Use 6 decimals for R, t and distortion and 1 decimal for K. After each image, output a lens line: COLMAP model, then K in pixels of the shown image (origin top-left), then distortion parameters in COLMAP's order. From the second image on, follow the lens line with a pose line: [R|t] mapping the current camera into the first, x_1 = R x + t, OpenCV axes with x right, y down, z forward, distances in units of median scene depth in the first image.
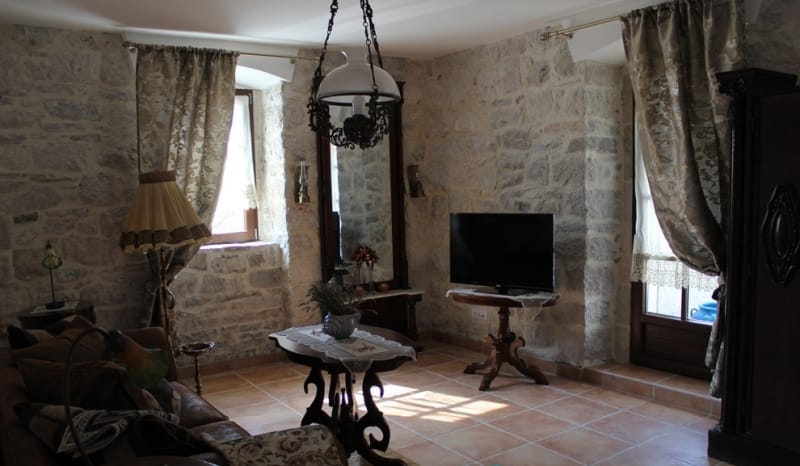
lens RADIAL K [[661.4, 0, 398.5], [0, 661.4, 250.8], [0, 0, 1]] dist [-0.172489, 0.165914]
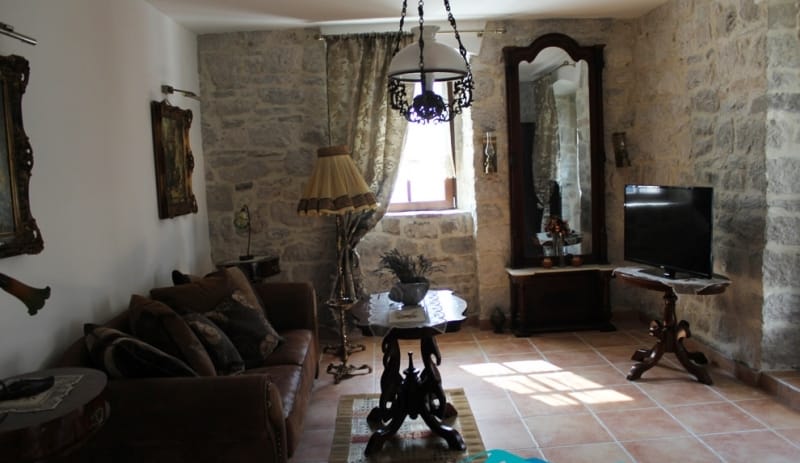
lens RADIAL K [[662.2, 0, 400.0], [0, 662.2, 231.5], [0, 0, 1]] dist [-0.167641, 0.166220]
pose [[0.849955, 0.042933, -0.525104, 0.316489], [-0.030430, 0.999011, 0.032425, -0.012885], [0.525976, -0.011581, 0.850420, 0.064641]]
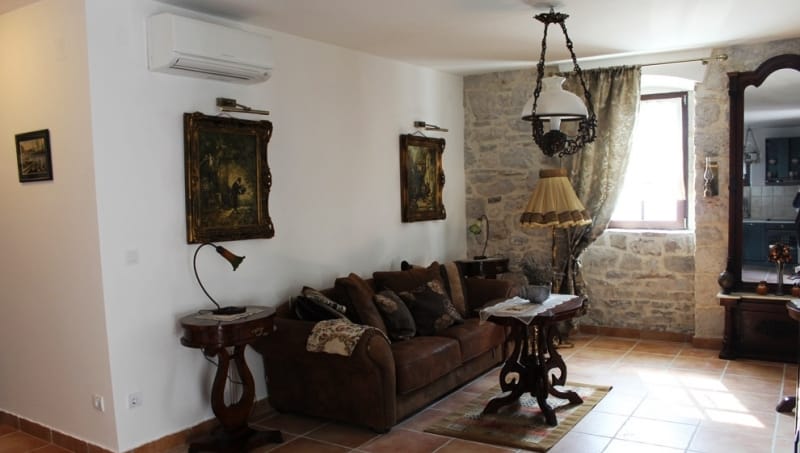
lens RADIAL K [[663.5, 0, 402.4], [0, 663.5, 239.5], [0, 0, 1]] dist [-0.157938, 0.127621]
pose [[0.398829, 0.090912, -0.912508, 0.692379], [-0.075330, 0.994959, 0.066202, -0.040960], [0.913926, 0.042336, 0.403667, 0.159149]]
